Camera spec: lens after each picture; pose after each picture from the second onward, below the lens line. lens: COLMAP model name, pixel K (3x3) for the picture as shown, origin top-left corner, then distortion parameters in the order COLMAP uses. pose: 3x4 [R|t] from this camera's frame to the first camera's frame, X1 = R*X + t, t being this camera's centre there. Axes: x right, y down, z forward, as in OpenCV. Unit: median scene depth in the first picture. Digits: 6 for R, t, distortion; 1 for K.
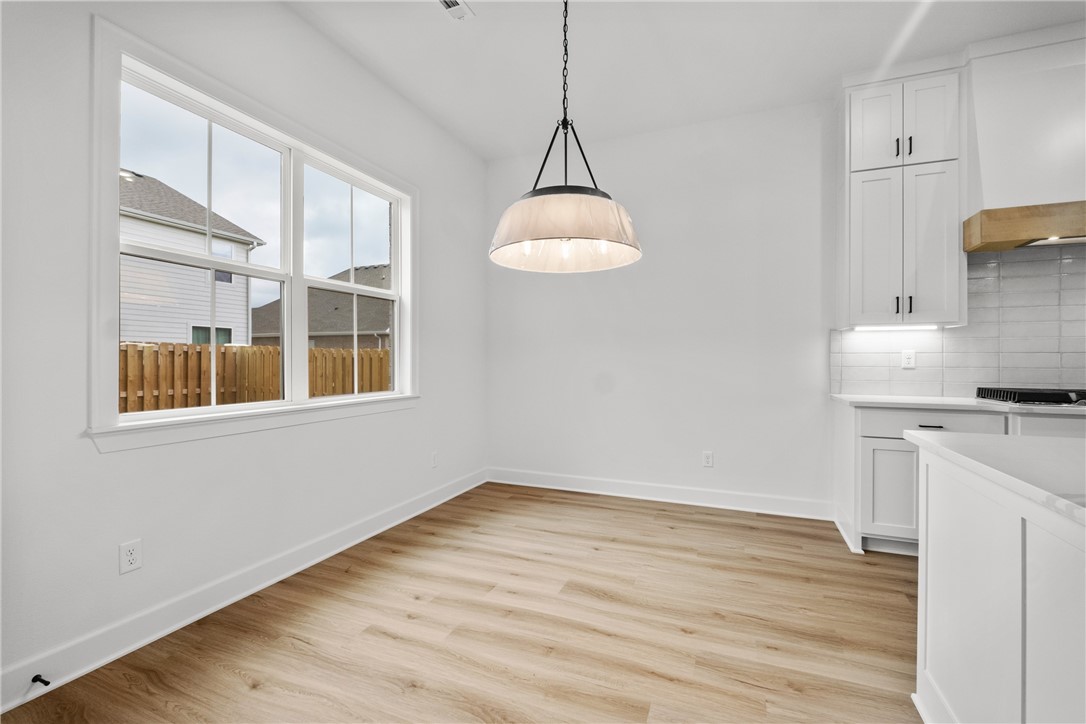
lens RADIAL K [[467.3, 0, 538.6], [0, 467.3, 361.6], [0, 0, 1]] dist [-0.015530, -0.000130]
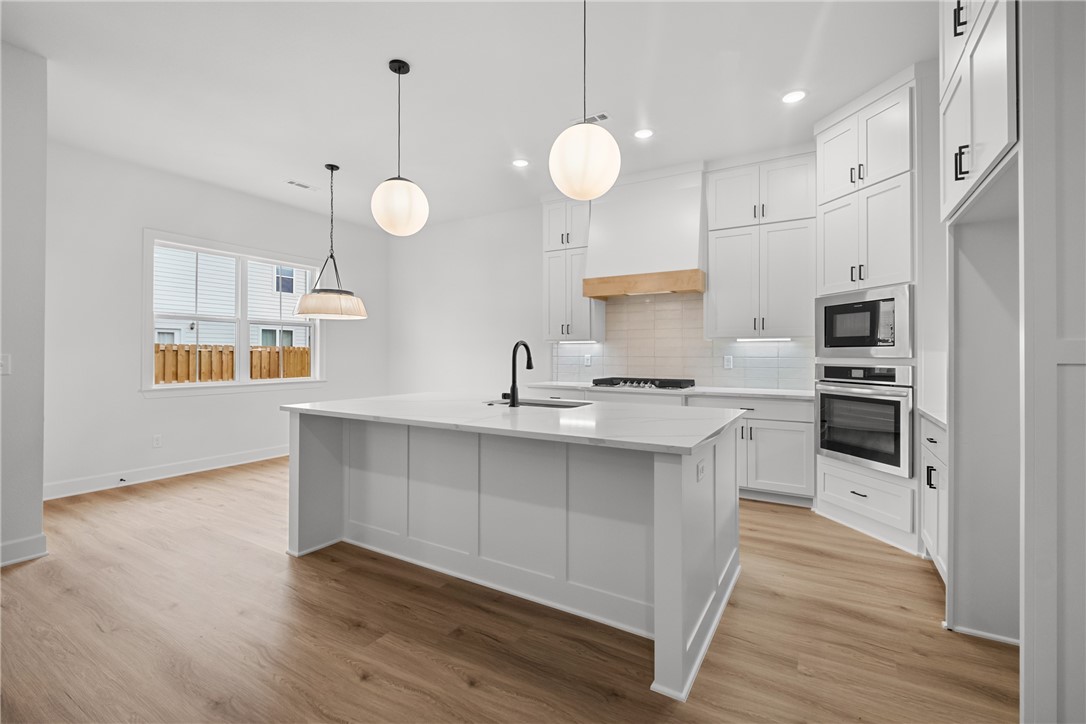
lens RADIAL K [[472.3, 0, 544.8], [0, 472.3, 354.1], [0, 0, 1]] dist [0.000253, -0.000012]
pose [[0.990453, 0.000172, -0.137849, 0.992989], [-0.000851, 0.999988, -0.004868, -0.022177], [0.137847, 0.004939, 0.990441, -0.798756]]
